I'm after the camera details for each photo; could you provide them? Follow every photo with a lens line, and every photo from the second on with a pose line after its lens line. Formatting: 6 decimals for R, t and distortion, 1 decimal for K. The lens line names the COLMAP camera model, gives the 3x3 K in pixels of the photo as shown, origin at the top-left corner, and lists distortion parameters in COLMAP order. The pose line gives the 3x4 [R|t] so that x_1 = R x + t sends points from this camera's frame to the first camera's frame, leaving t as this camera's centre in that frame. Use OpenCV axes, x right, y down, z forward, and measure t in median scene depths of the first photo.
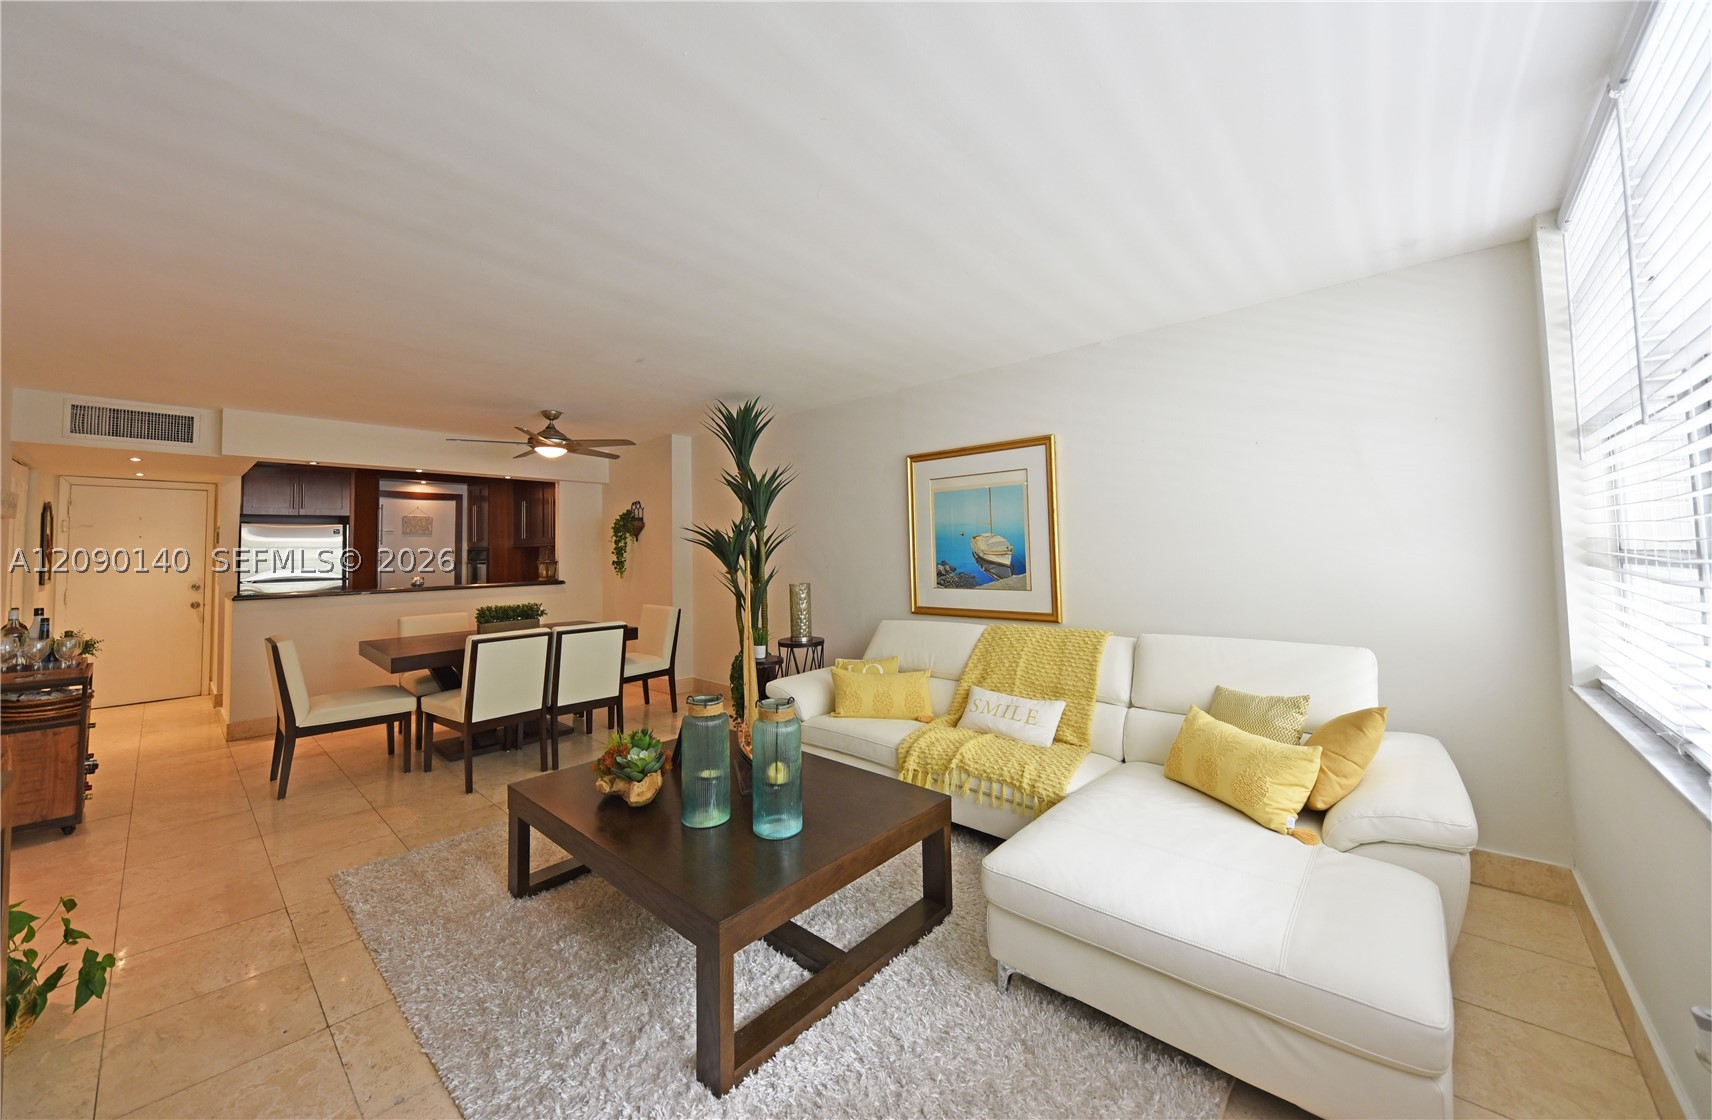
lens RADIAL K [[623.0, 0, 817.7], [0, 623.0, 517.8], [0, 0, 1]] dist [-0.020502, -0.000076]
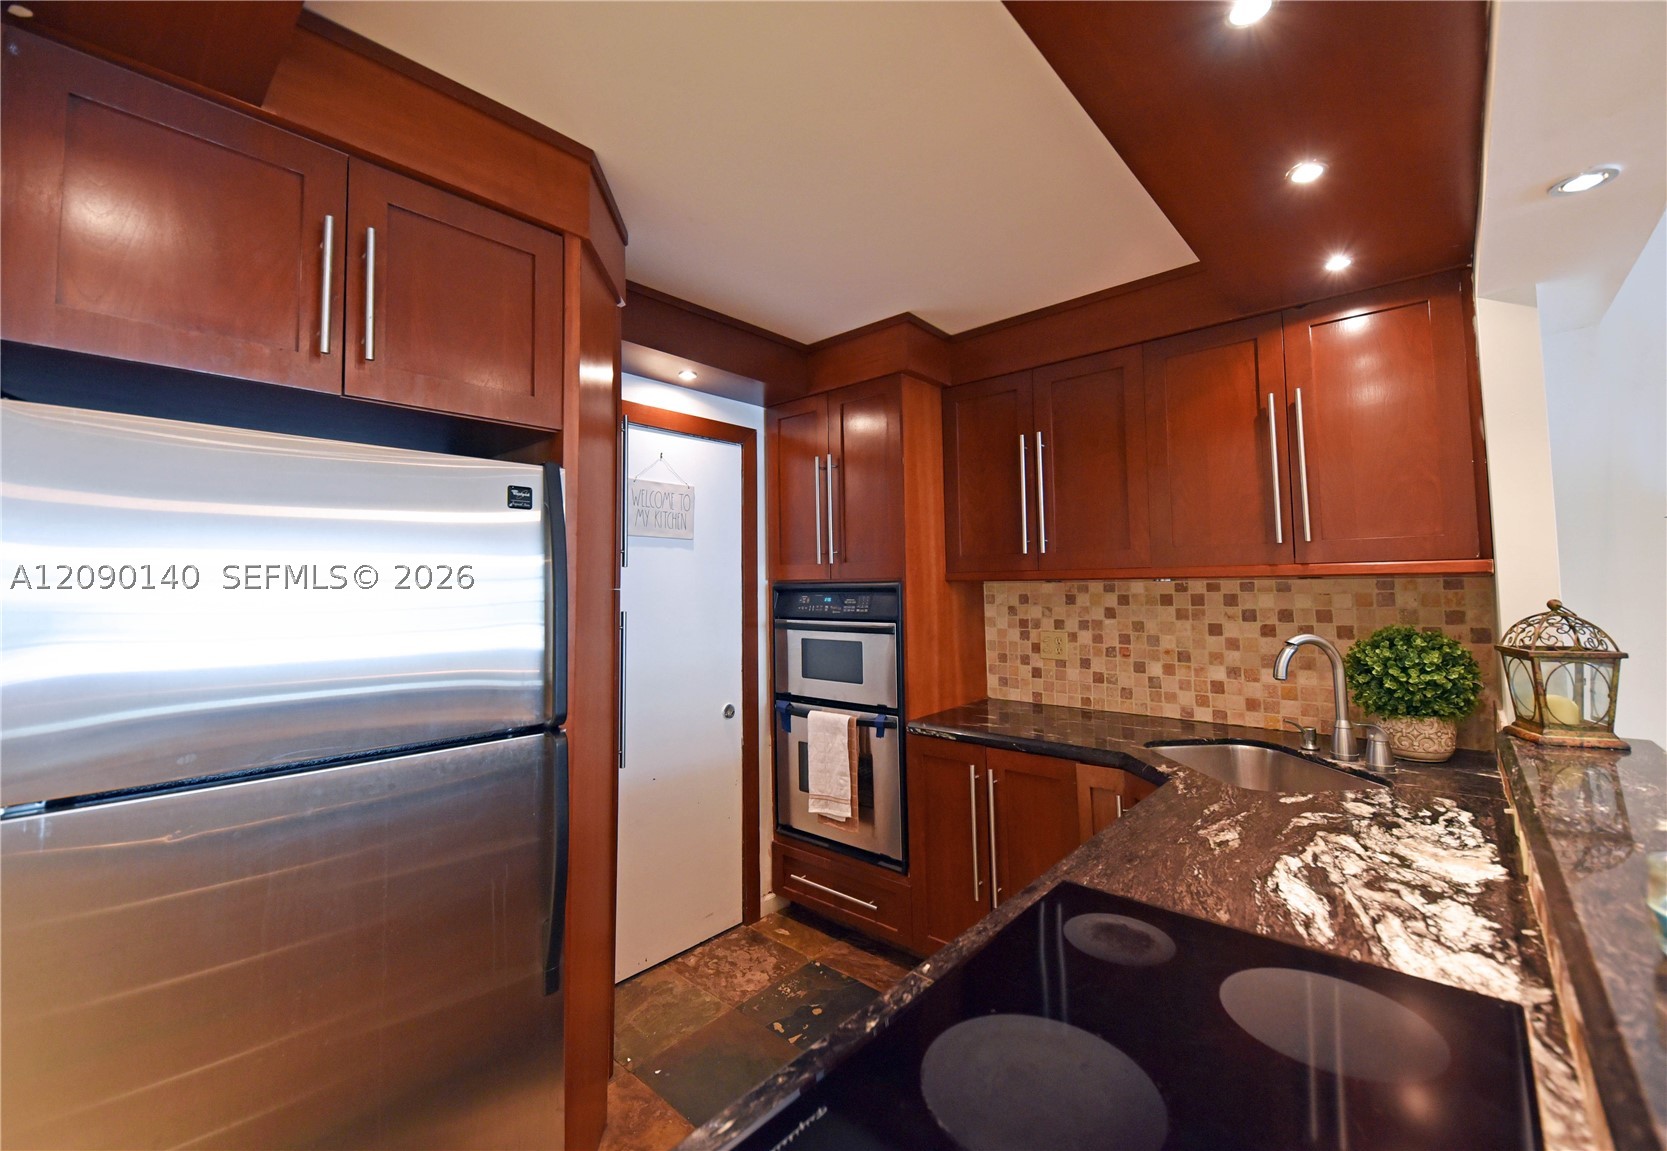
lens RADIAL K [[681.2, 0, 831.5], [0, 681.2, 547.4], [0, 0, 1]] dist [-0.000887, -0.000281]
pose [[0.999429, 0.011934, 0.031600, -0.735874], [-0.011697, 0.999902, -0.007691, 0.043052], [-0.031689, 0.007317, 0.999471, 0.830270]]
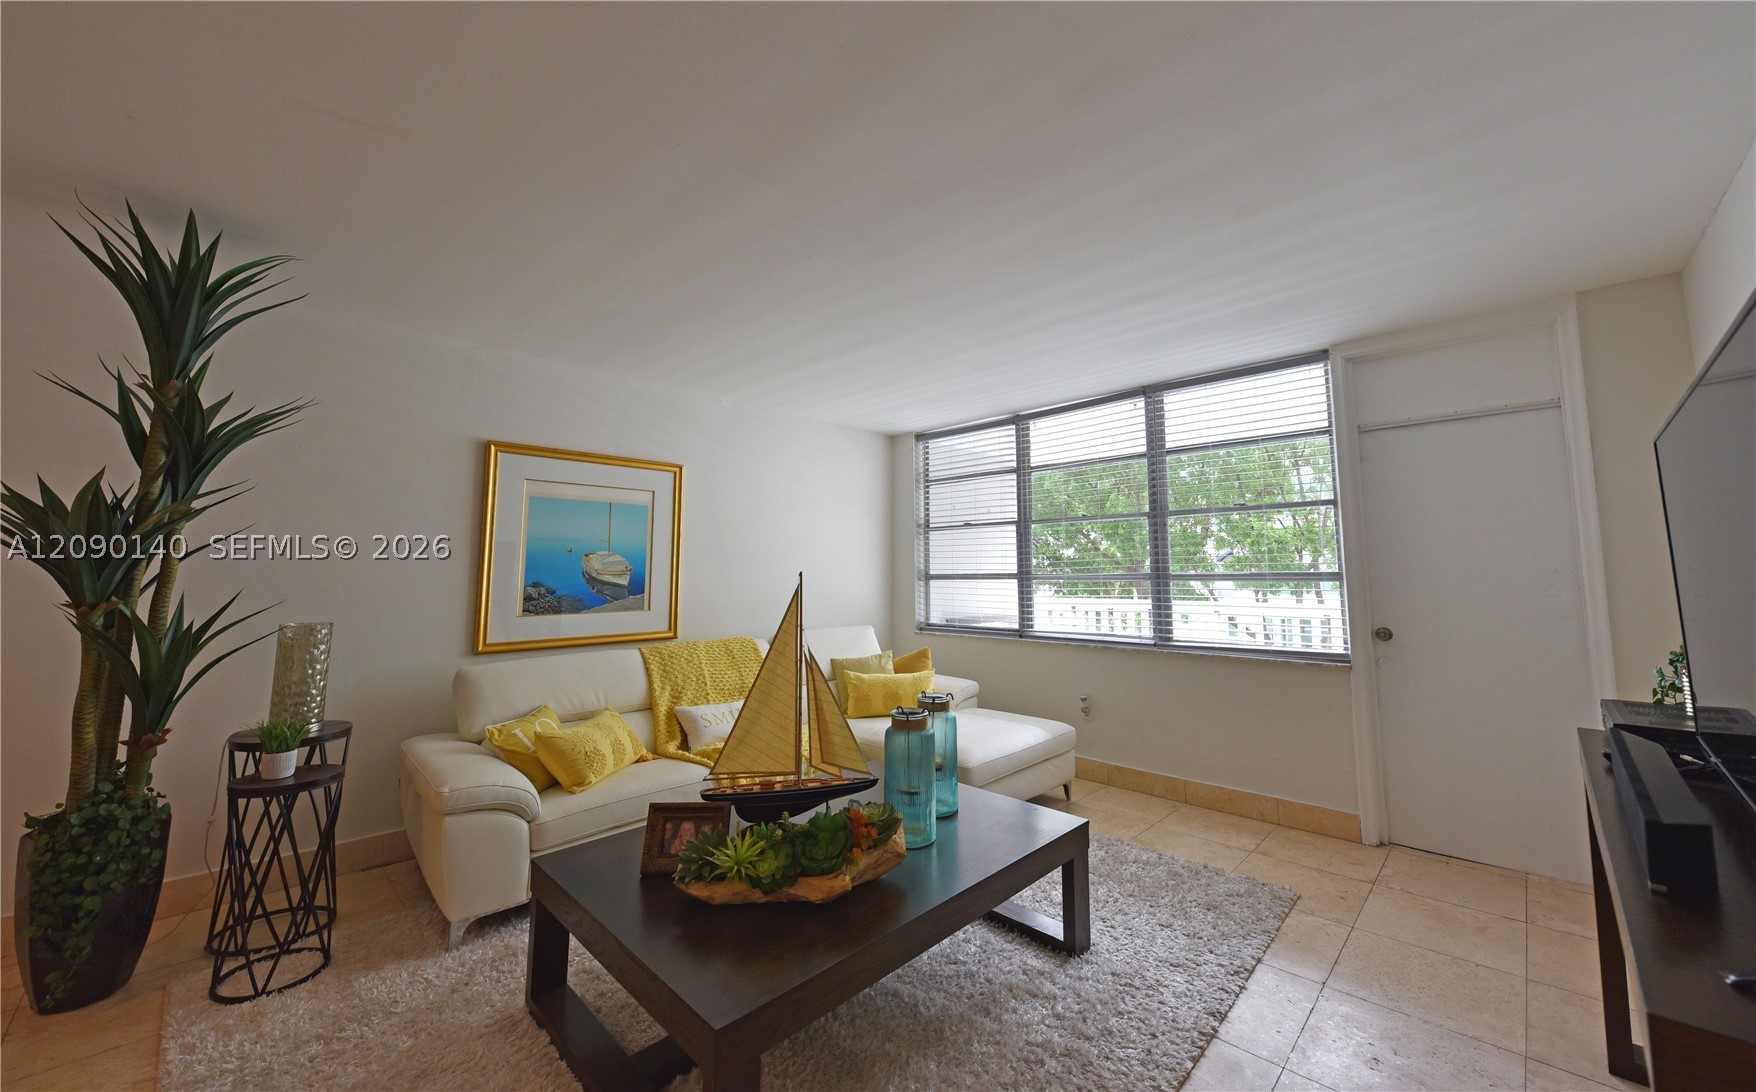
lens RADIAL K [[658.6, 0, 886.2], [0, 658.6, 506.6], [0, 0, 1]] dist [-0.002388, -0.000506]
pose [[0.009389, 0.123338, 0.992320, -0.403439], [-0.049501, 0.991205, -0.122731, 0.033473], [-0.998730, -0.047969, 0.015412, 0.327476]]
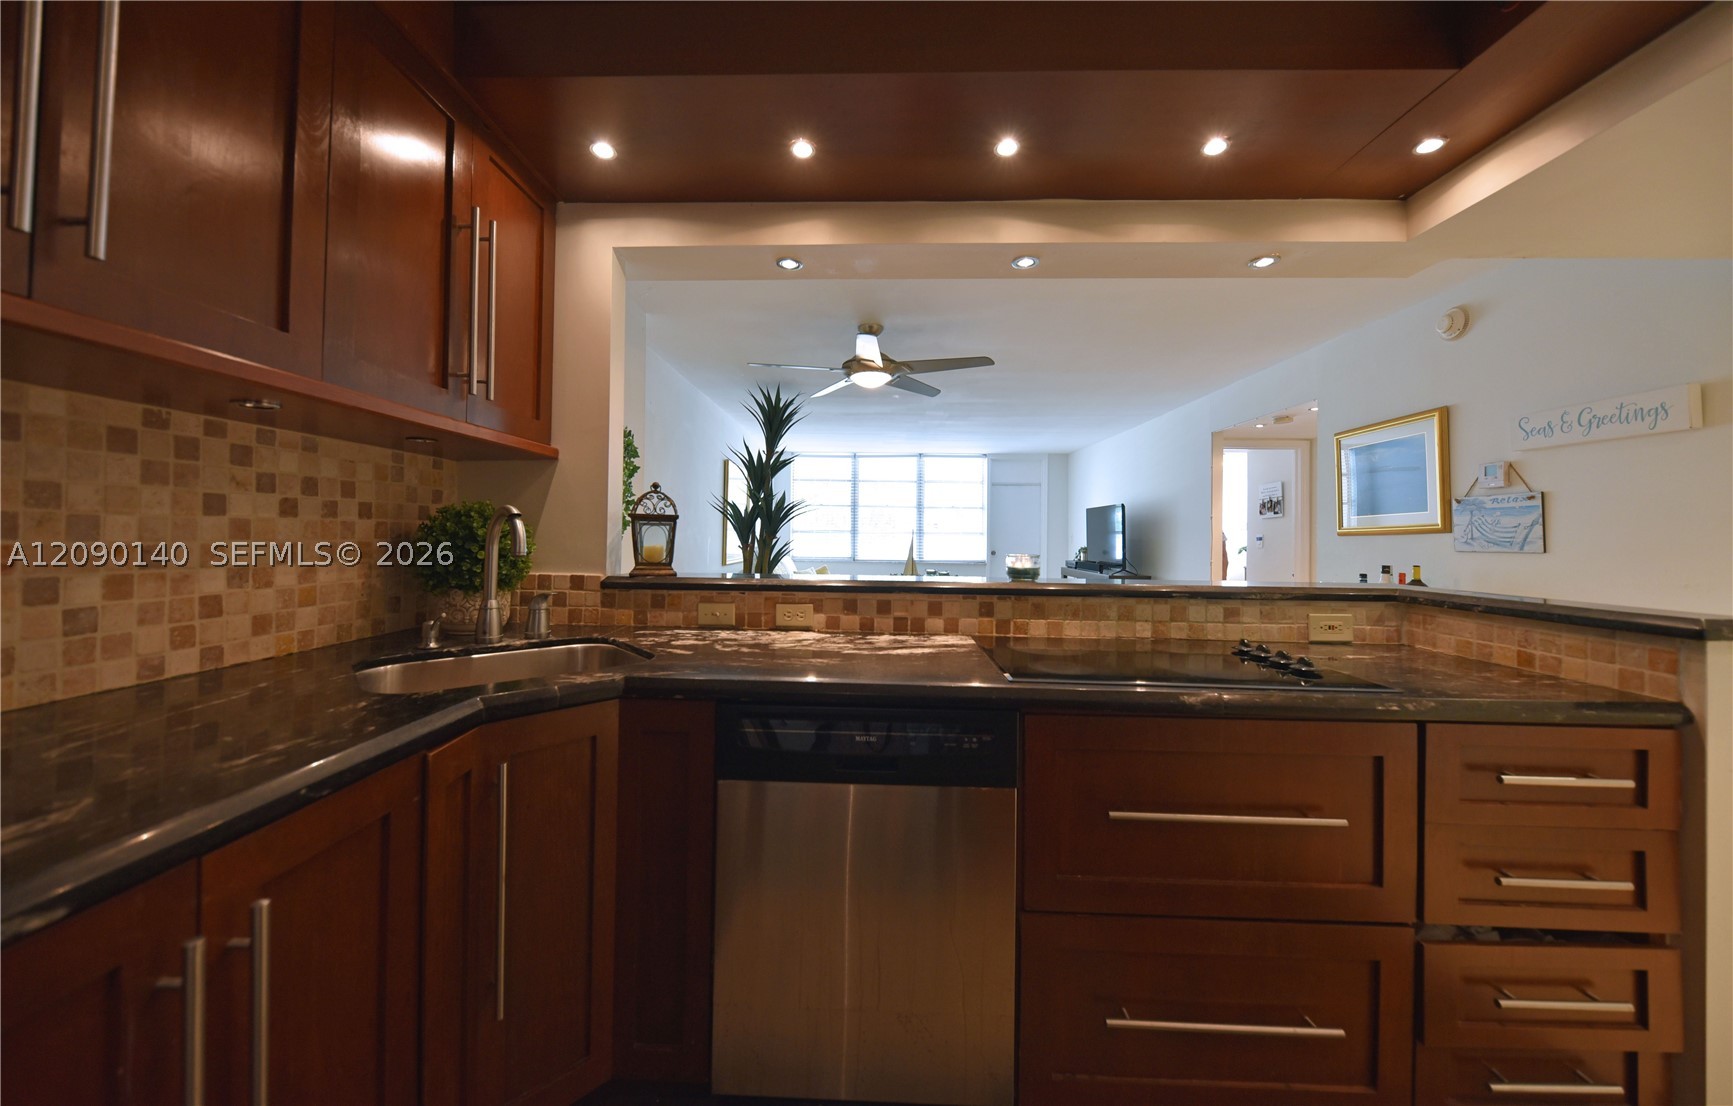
lens RADIAL K [[624.6, 0, 859.3], [0, 624.6, 527.1], [0, 0, 1]] dist [-0.000650, -0.005368]
pose [[-0.663256, 0.021802, 0.748075, -0.792670], [-0.040174, 0.997097, -0.064679, 0.099996], [-0.747313, -0.072952, -0.660455, 1.214284]]
